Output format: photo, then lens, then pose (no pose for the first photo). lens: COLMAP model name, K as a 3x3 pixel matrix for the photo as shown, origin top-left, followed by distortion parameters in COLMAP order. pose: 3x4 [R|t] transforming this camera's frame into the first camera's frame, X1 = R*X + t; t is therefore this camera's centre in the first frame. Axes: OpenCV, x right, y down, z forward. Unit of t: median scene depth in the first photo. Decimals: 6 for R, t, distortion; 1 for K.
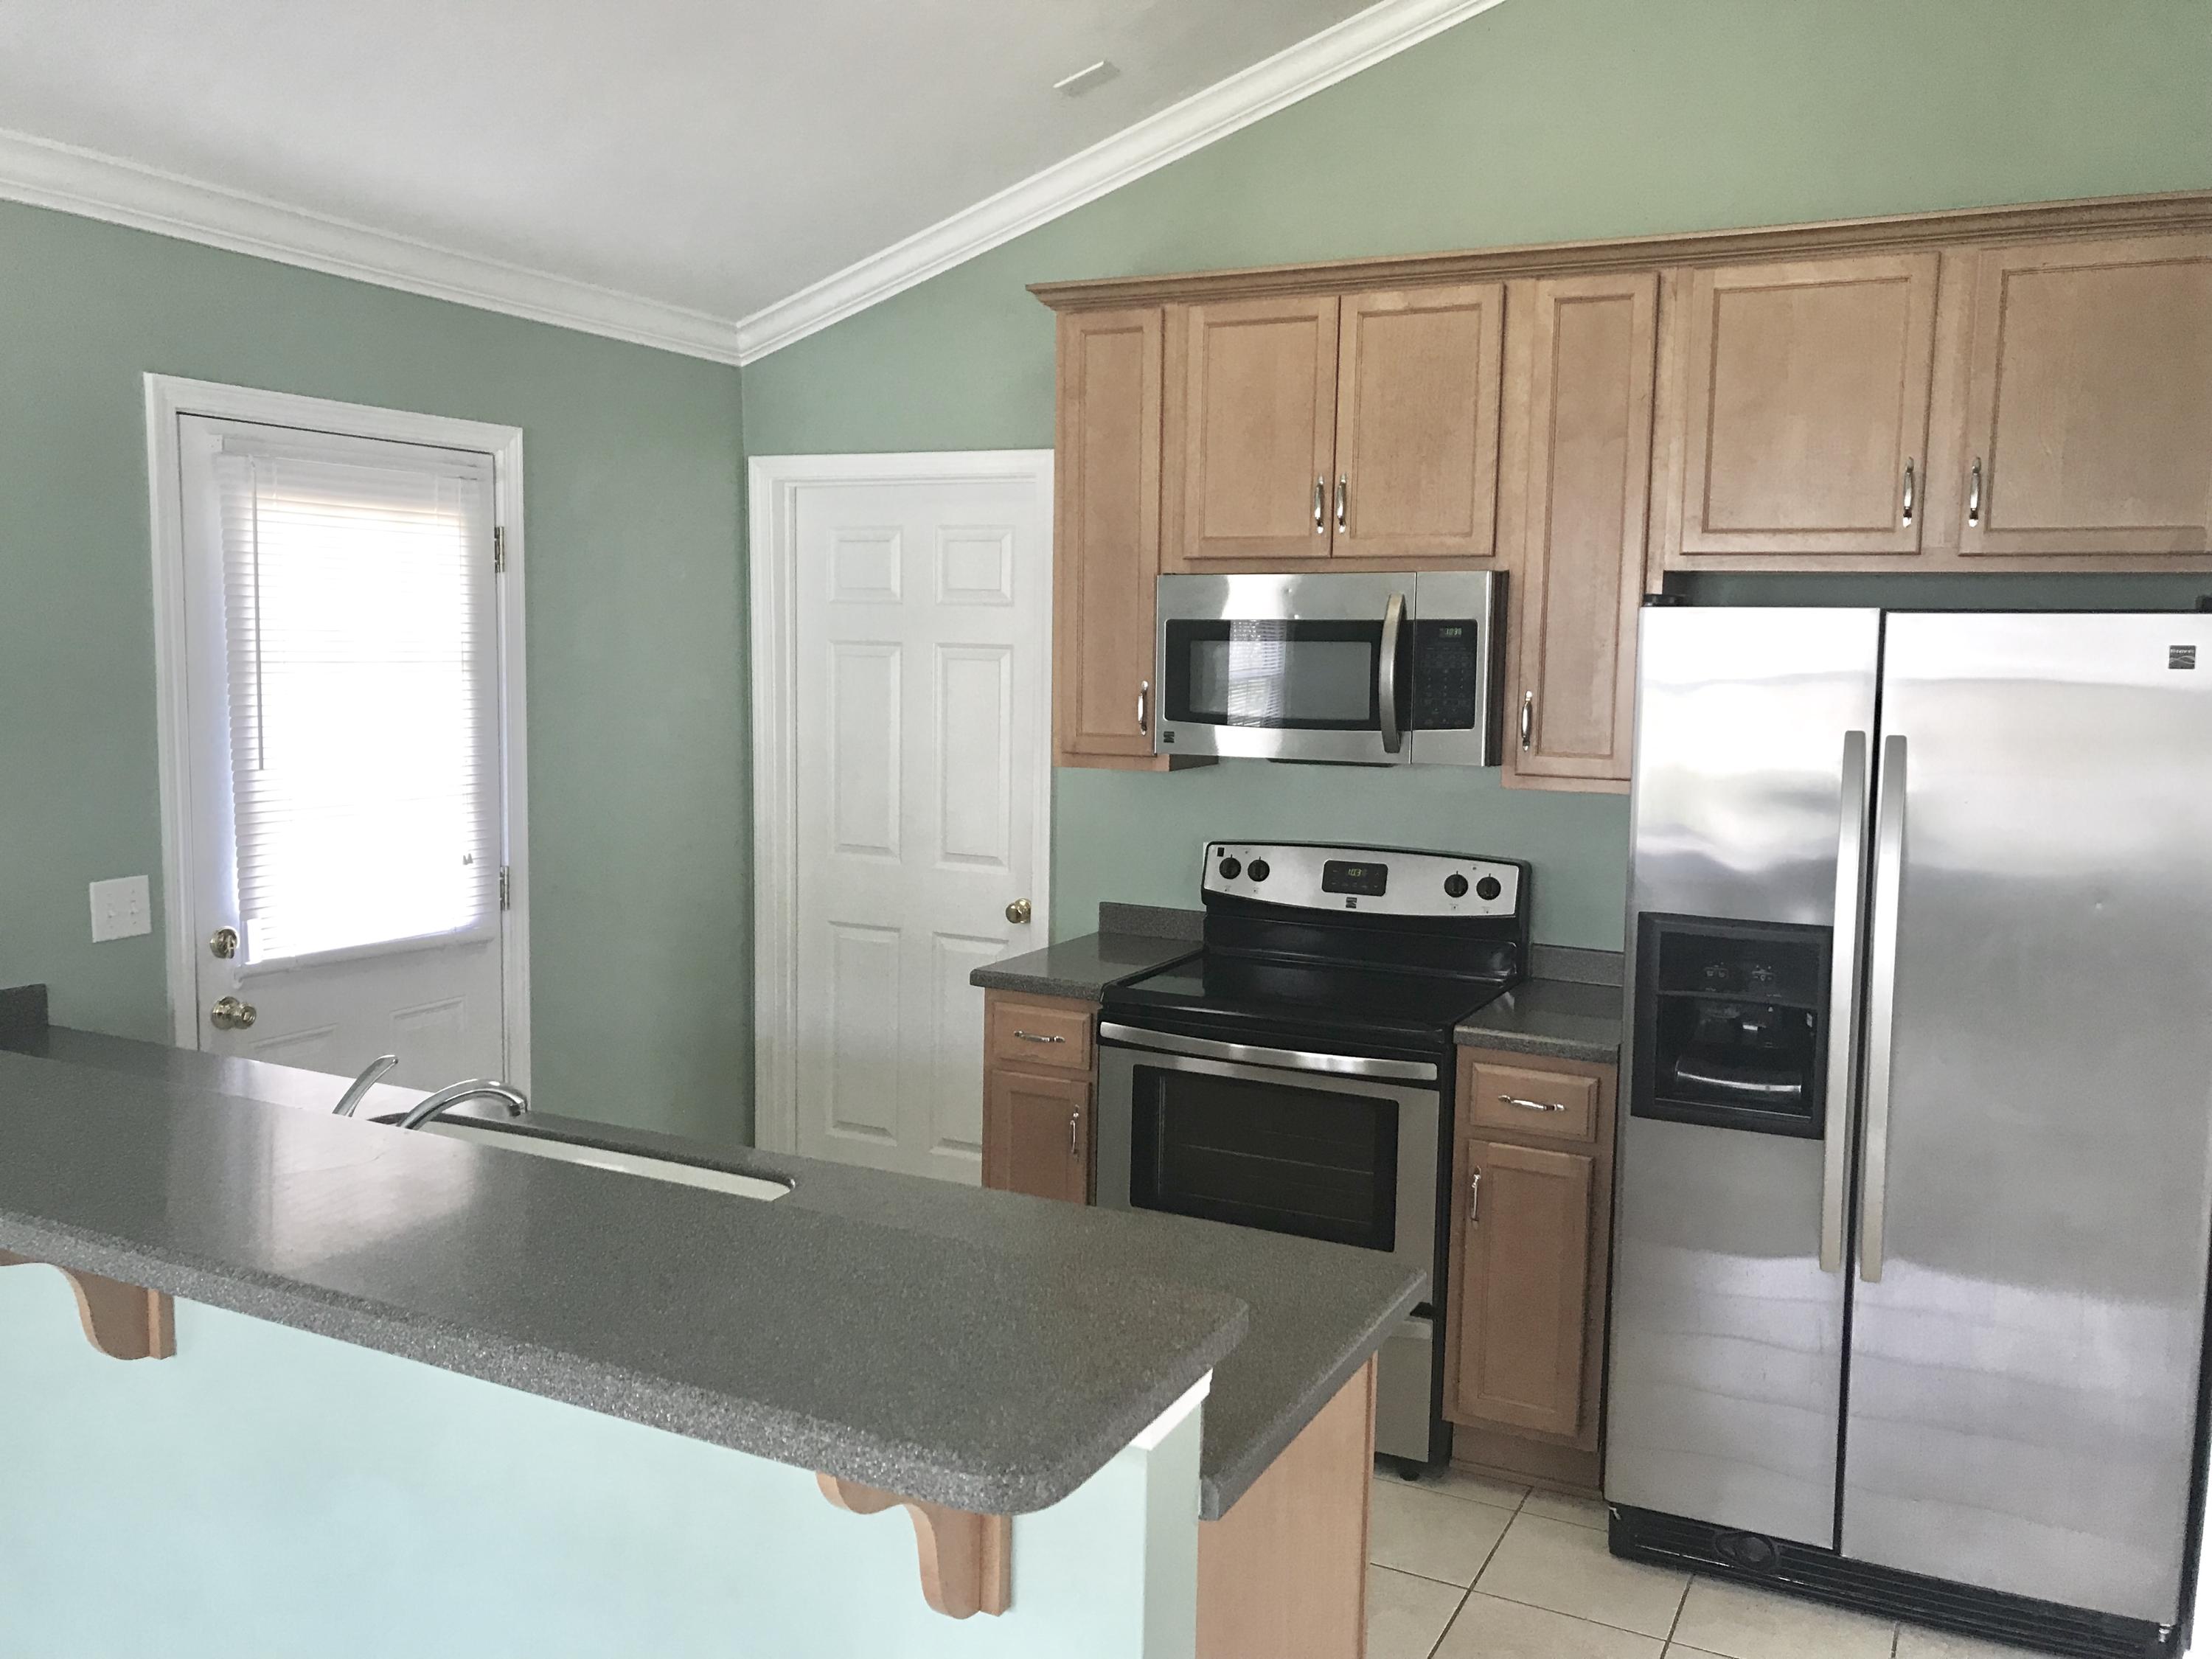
lens RADIAL K [[1815.6, 0, 1097.7], [0, 1815.6, 809.4], [0, 0, 1]] dist [0.089283, -0.155864]
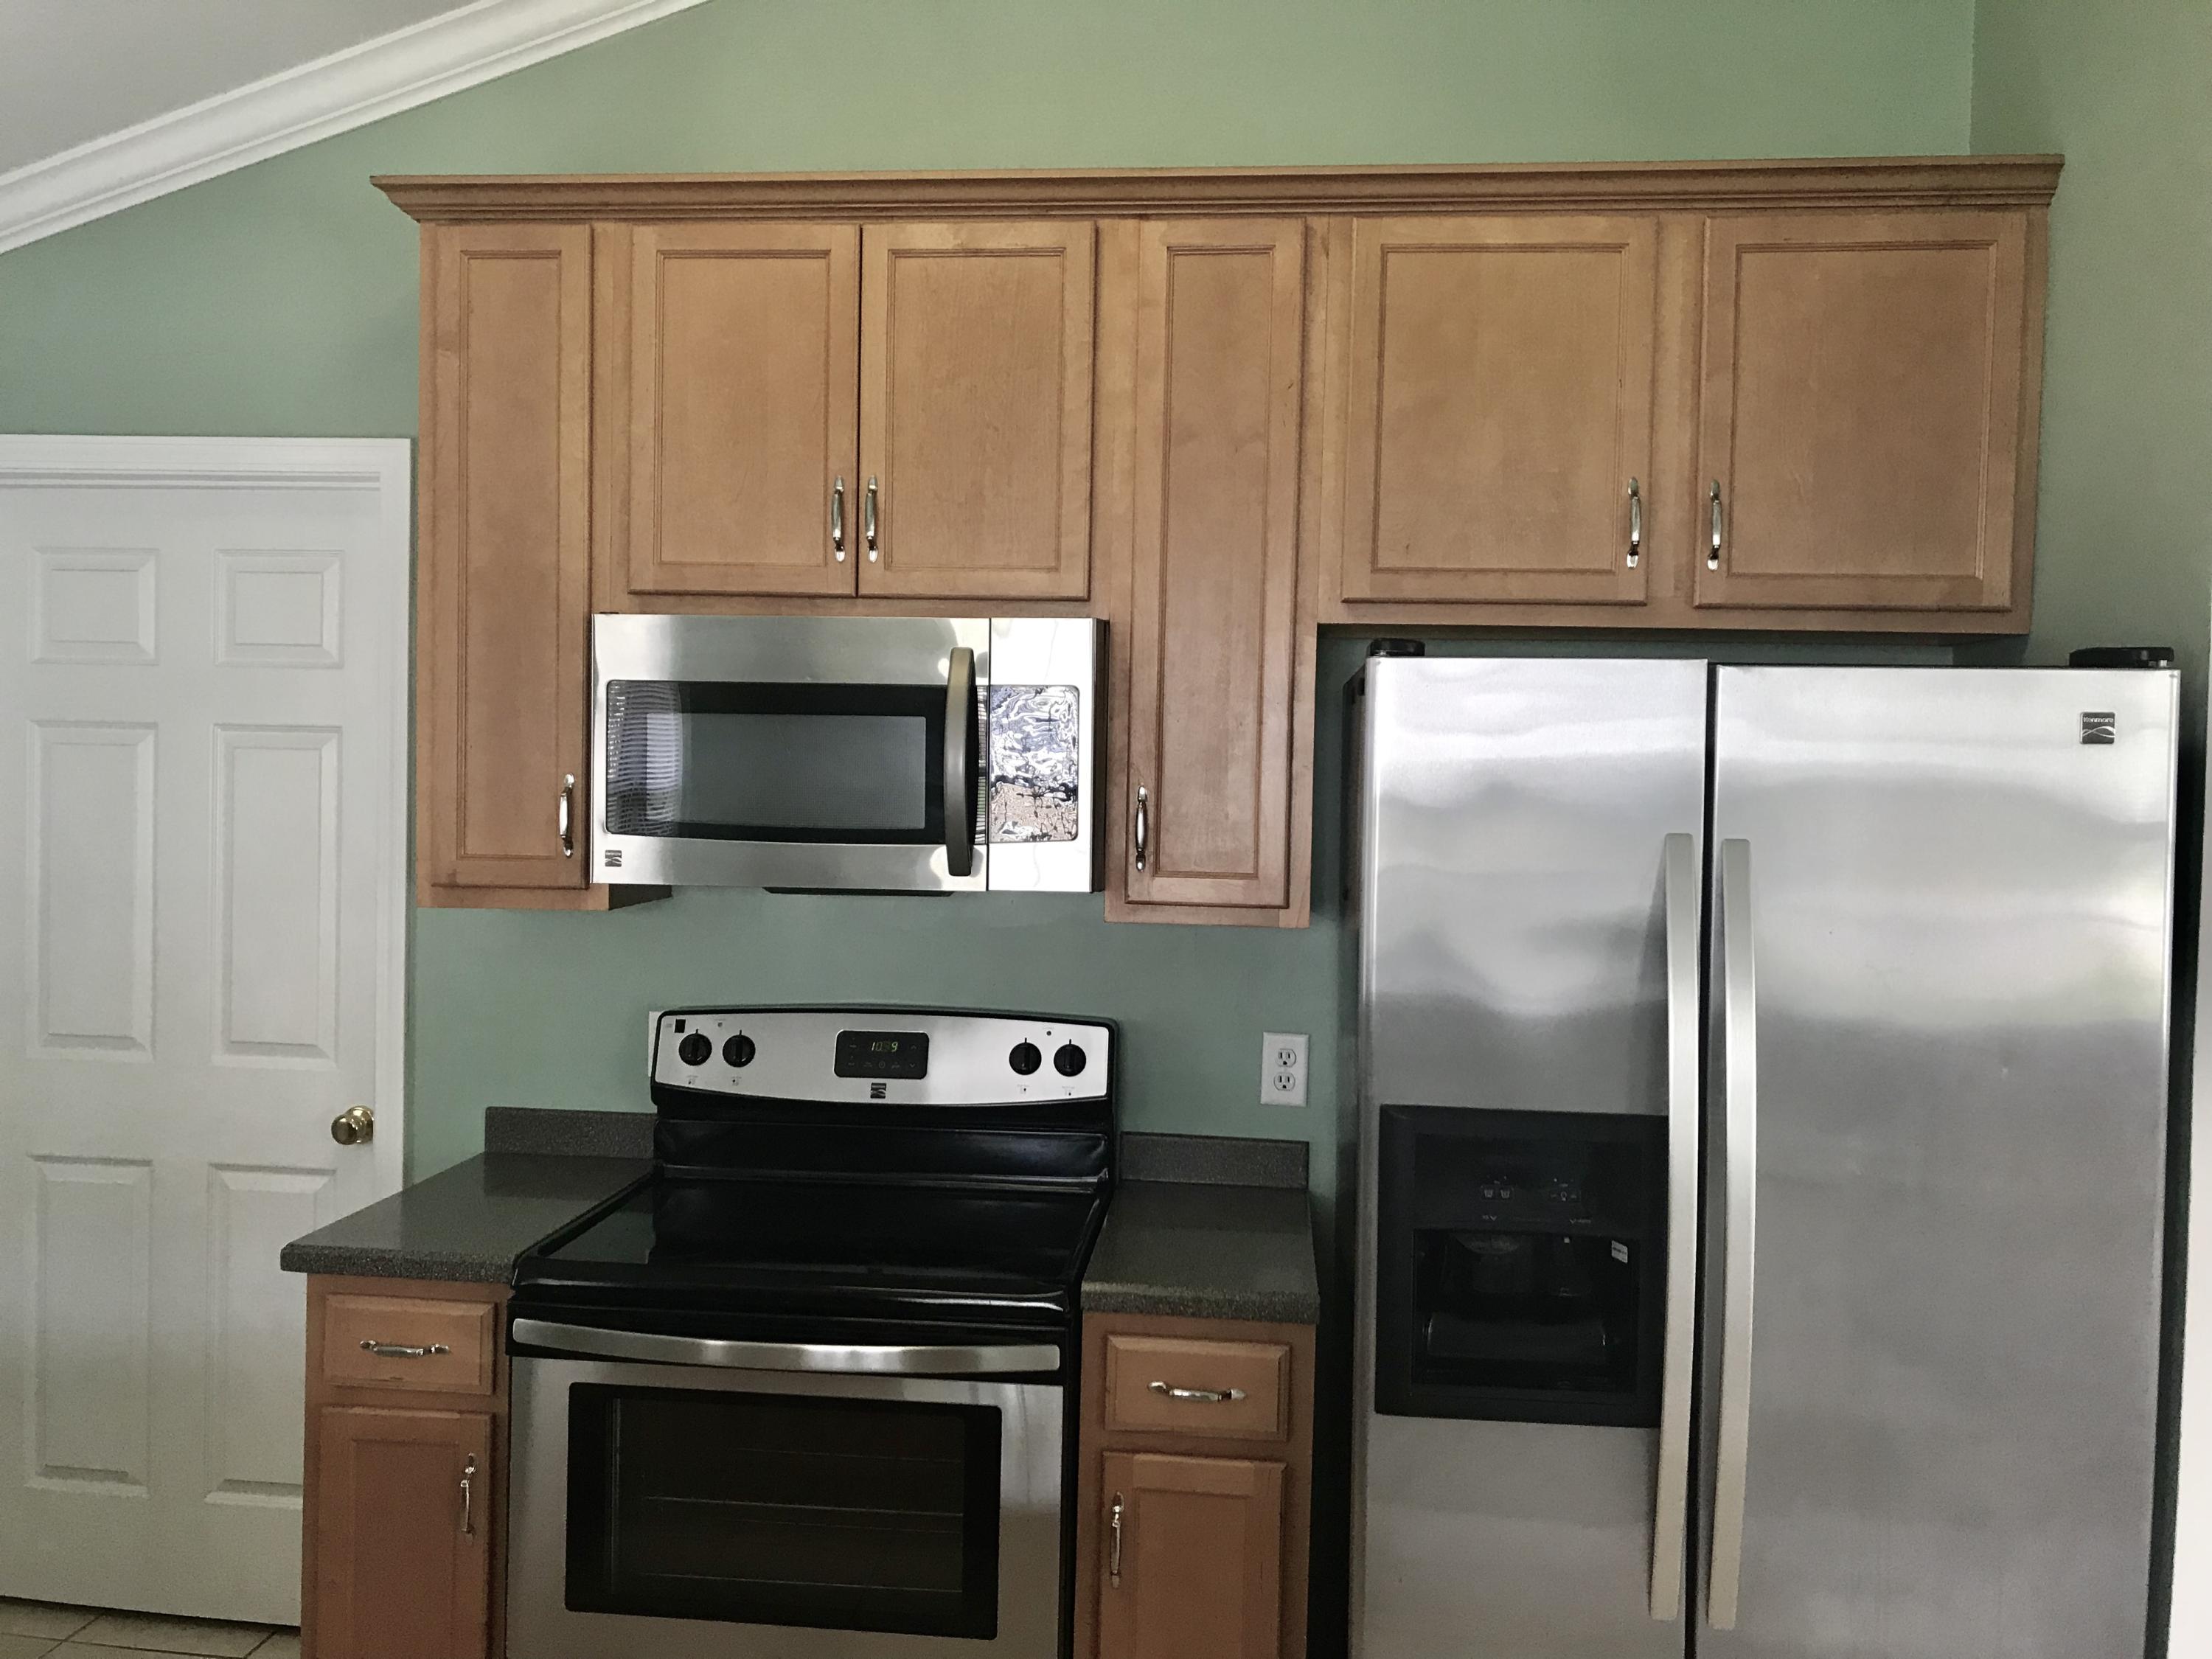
lens RADIAL K [[1815.6, 0, 1097.7], [0, 1815.6, 809.4], [0, 0, 1]] dist [0.089283, -0.155864]
pose [[0.934693, -0.005328, 0.355417, -0.033406], [0.029360, 0.997628, -0.062258, -0.011751], [-0.354242, 0.068627, 0.932632, 0.333491]]
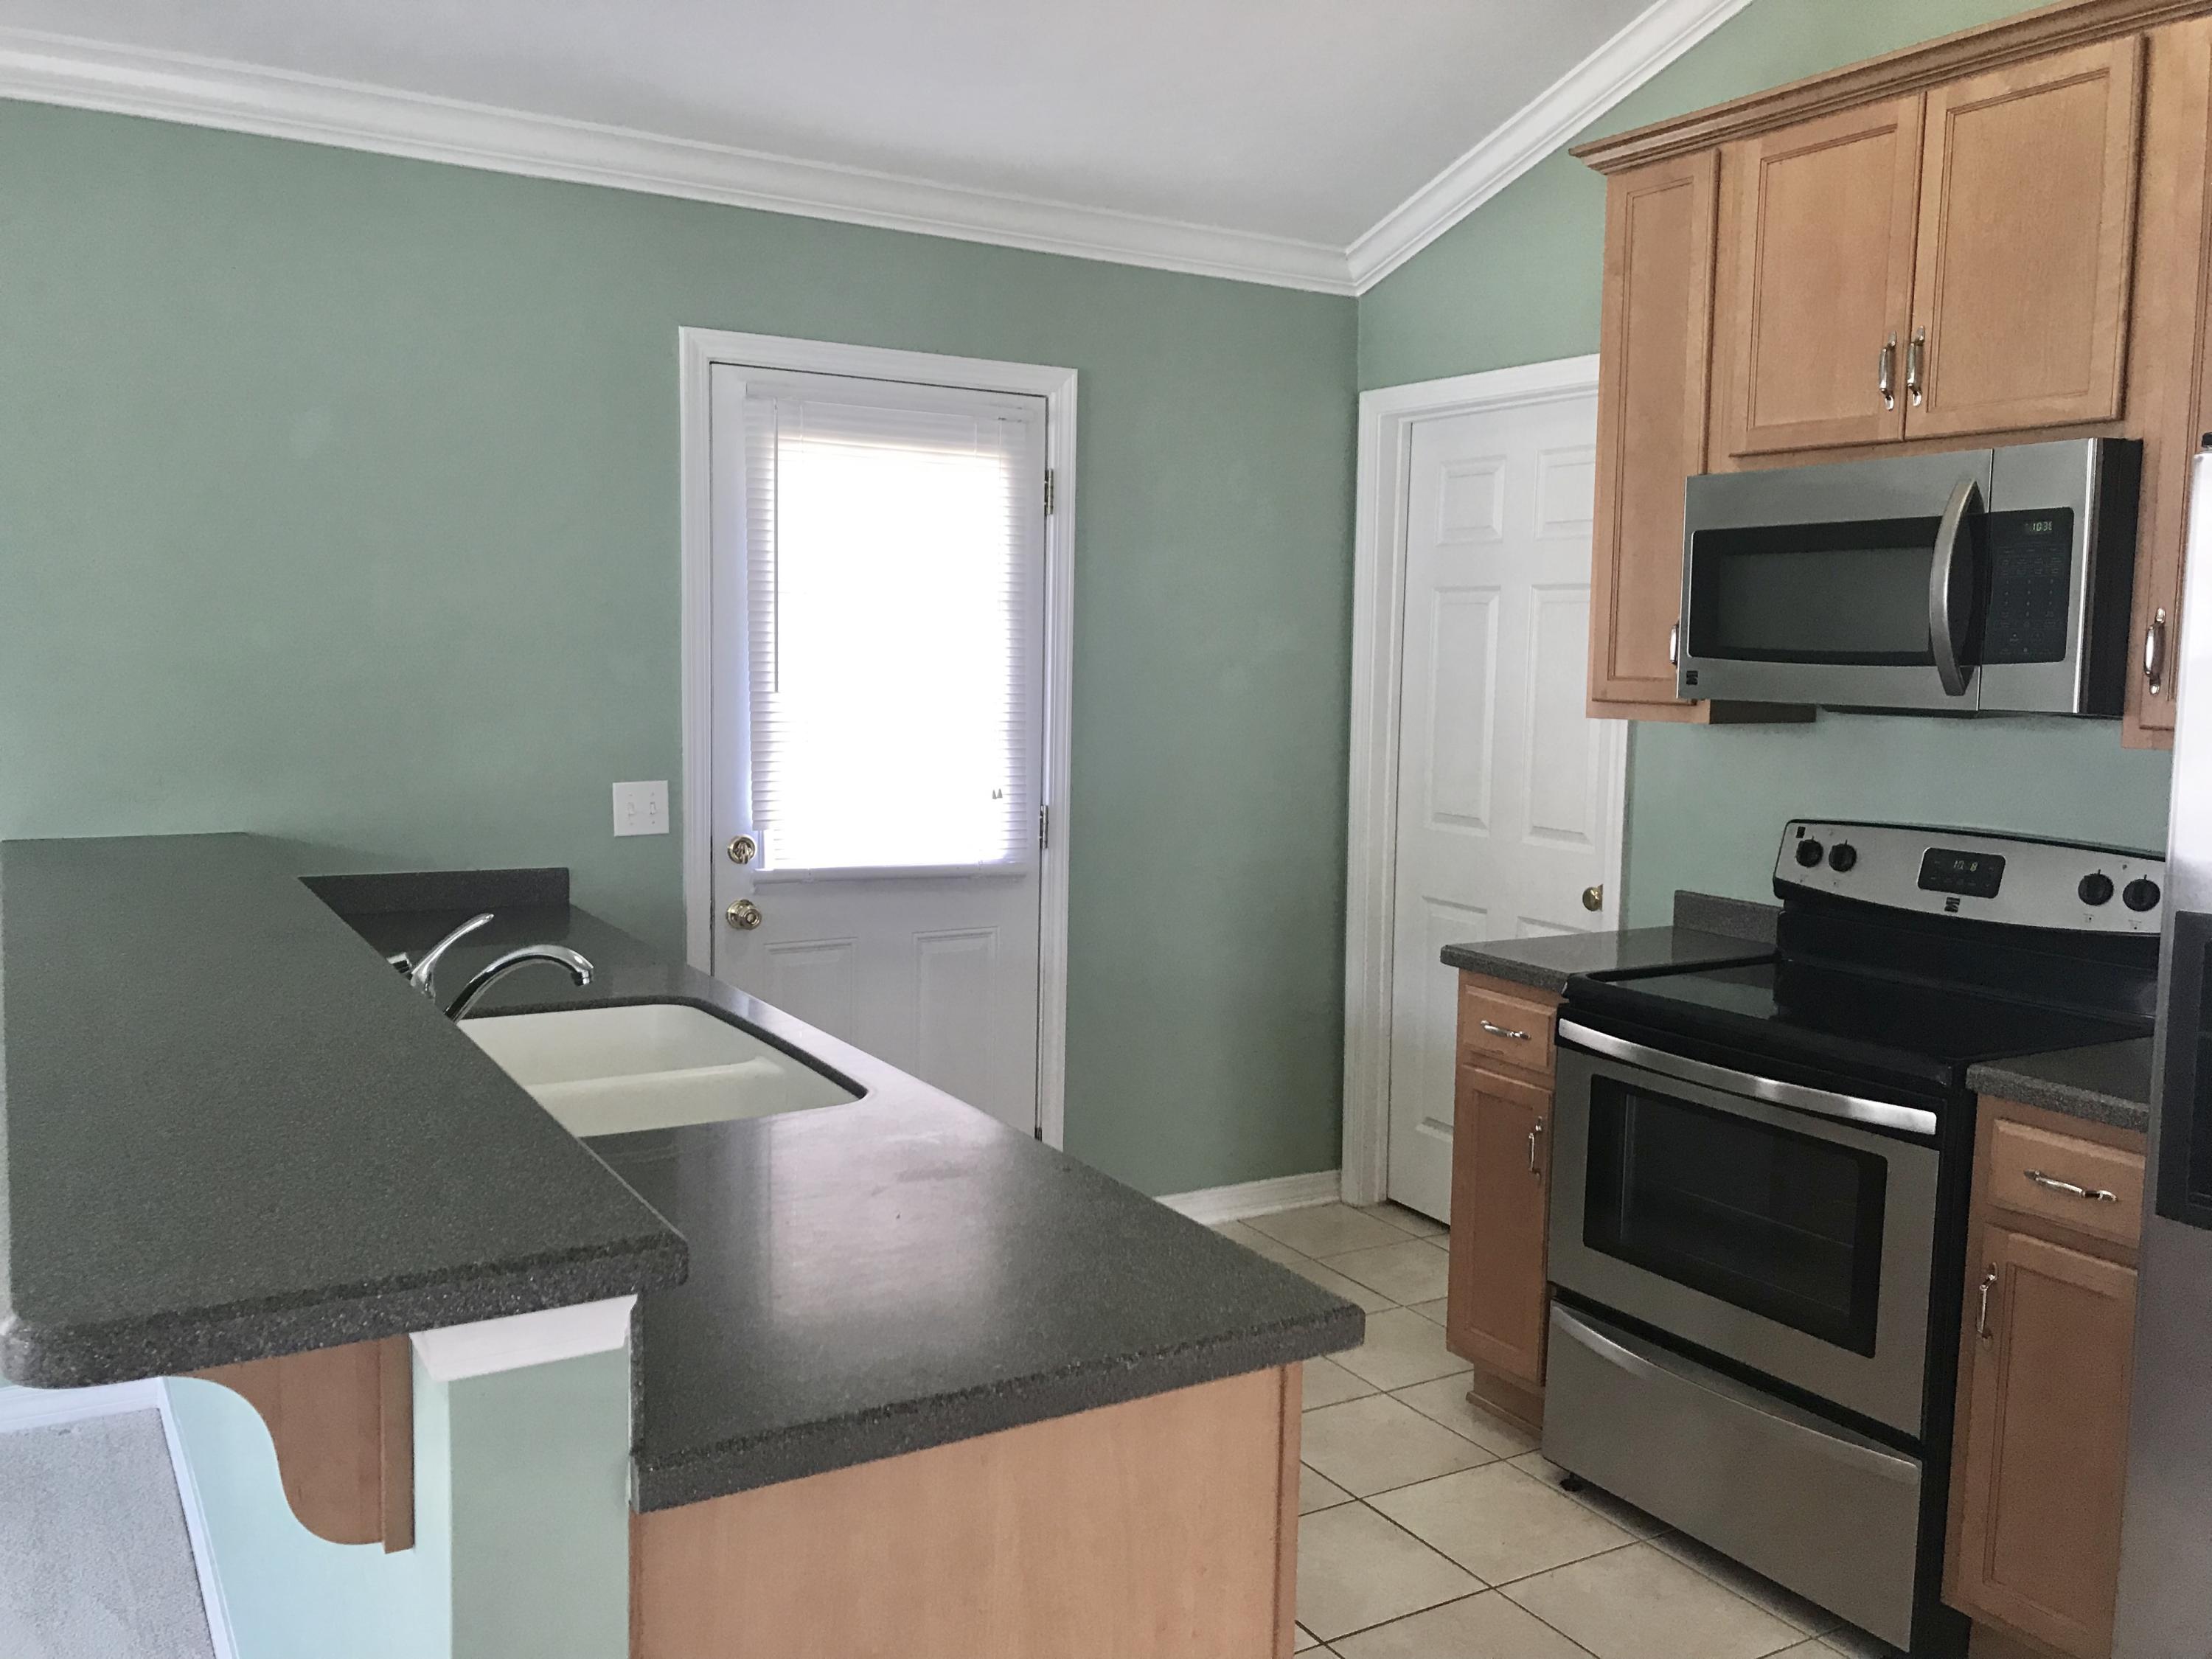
lens RADIAL K [[1823.4, 0, 1093.2], [0, 1823.4, 823.8], [0, 0, 1]] dist [0.015638, -0.009182]
pose [[0.843208, 0.052587, -0.535009, 0.264787], [-0.055422, 0.998405, 0.010786, 0.032079], [0.534723, 0.020556, 0.844778, 0.184240]]
